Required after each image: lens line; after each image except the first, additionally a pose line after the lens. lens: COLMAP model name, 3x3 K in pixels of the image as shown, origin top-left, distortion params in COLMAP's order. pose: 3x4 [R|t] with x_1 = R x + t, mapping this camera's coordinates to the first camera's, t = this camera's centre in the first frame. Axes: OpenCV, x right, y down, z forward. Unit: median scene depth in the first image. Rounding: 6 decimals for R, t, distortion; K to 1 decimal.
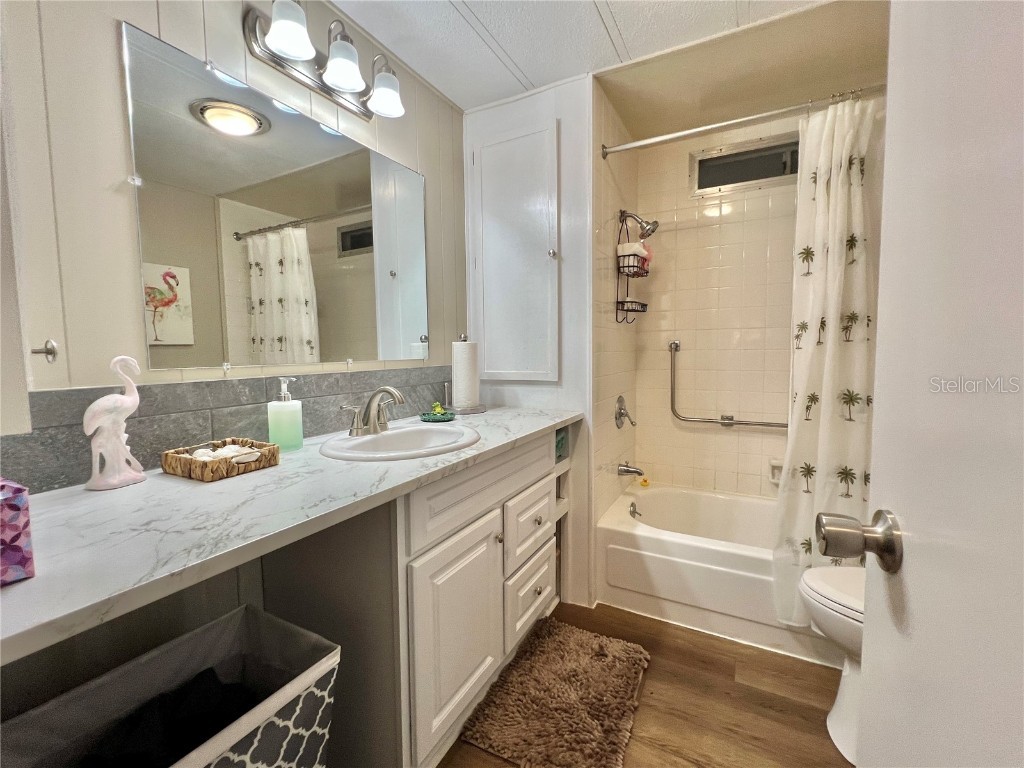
lens RADIAL K [[442.6, 0, 507.5], [0, 442.6, 383.1], [0, 0, 1]] dist [-0.001272, -0.000232]
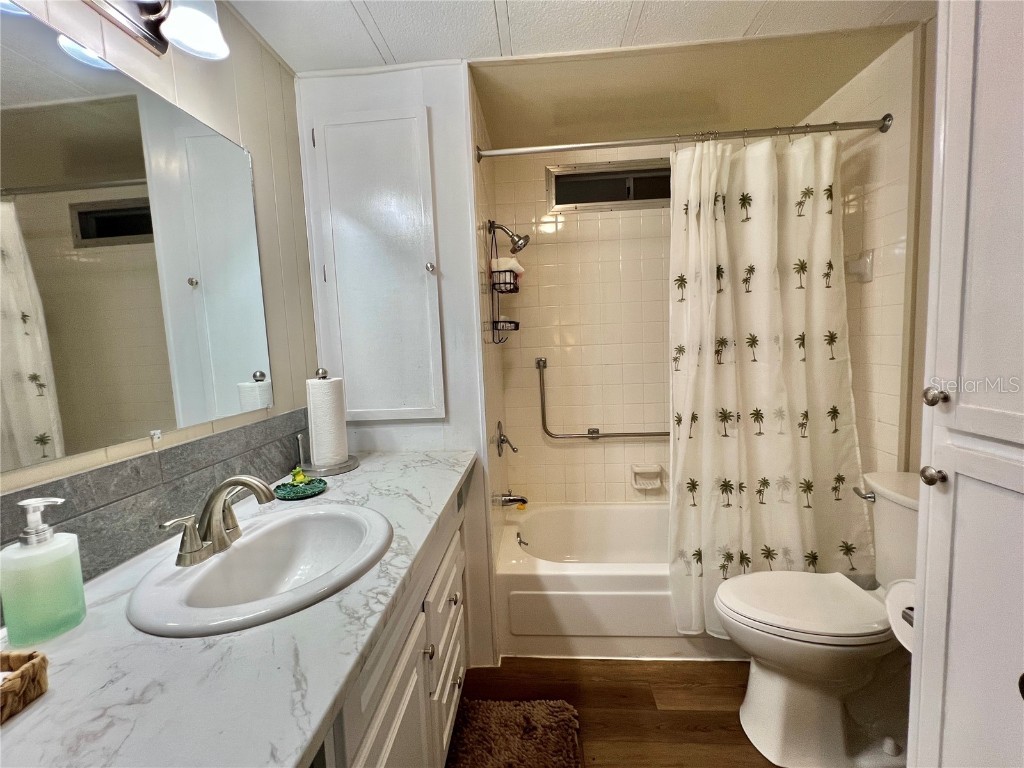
lens RADIAL K [[442.6, 0, 507.5], [0, 442.6, 383.1], [0, 0, 1]] dist [-0.001272, -0.000232]
pose [[0.909979, -0.066340, 0.409313, -0.130111], [0.064092, 0.997759, 0.019225, -0.086006], [-0.409671, 0.008740, 0.912191, 0.187237]]
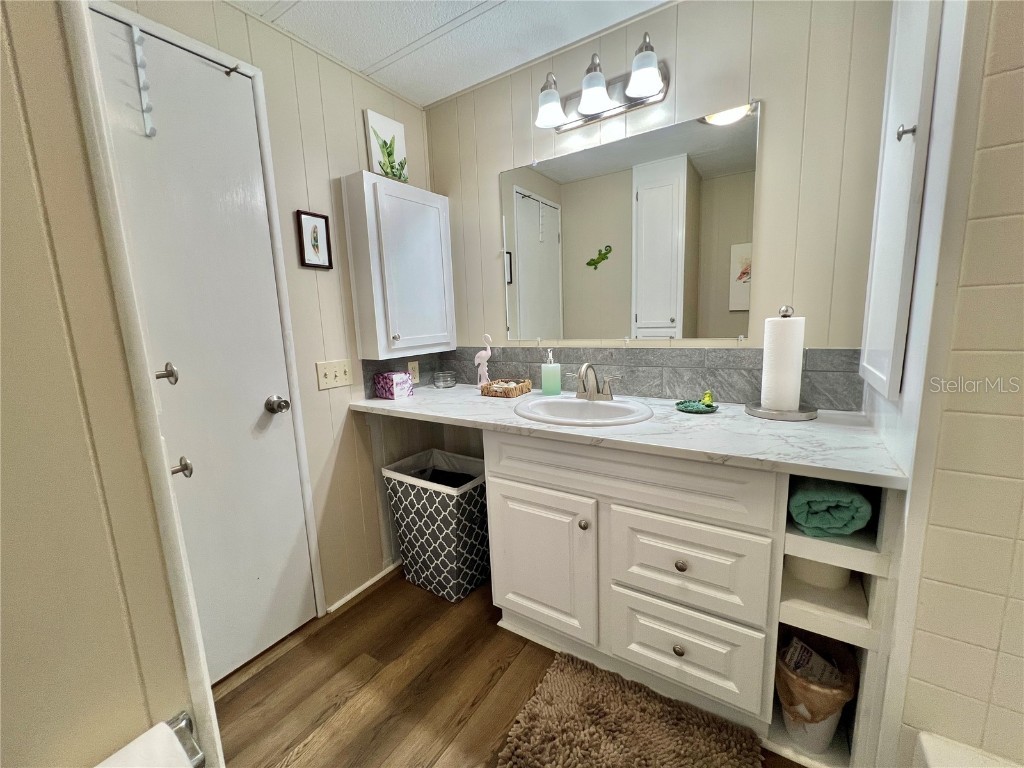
lens RADIAL K [[411.1, 0, 509.0], [0, 411.1, 382.4], [0, 0, 1]] dist [-0.000104, 0.000047]
pose [[-0.079973, 0.171319, -0.981964, 0.644245], [-0.035522, 0.984004, 0.174568, -0.096648], [0.996164, 0.048842, -0.072608, 0.655799]]
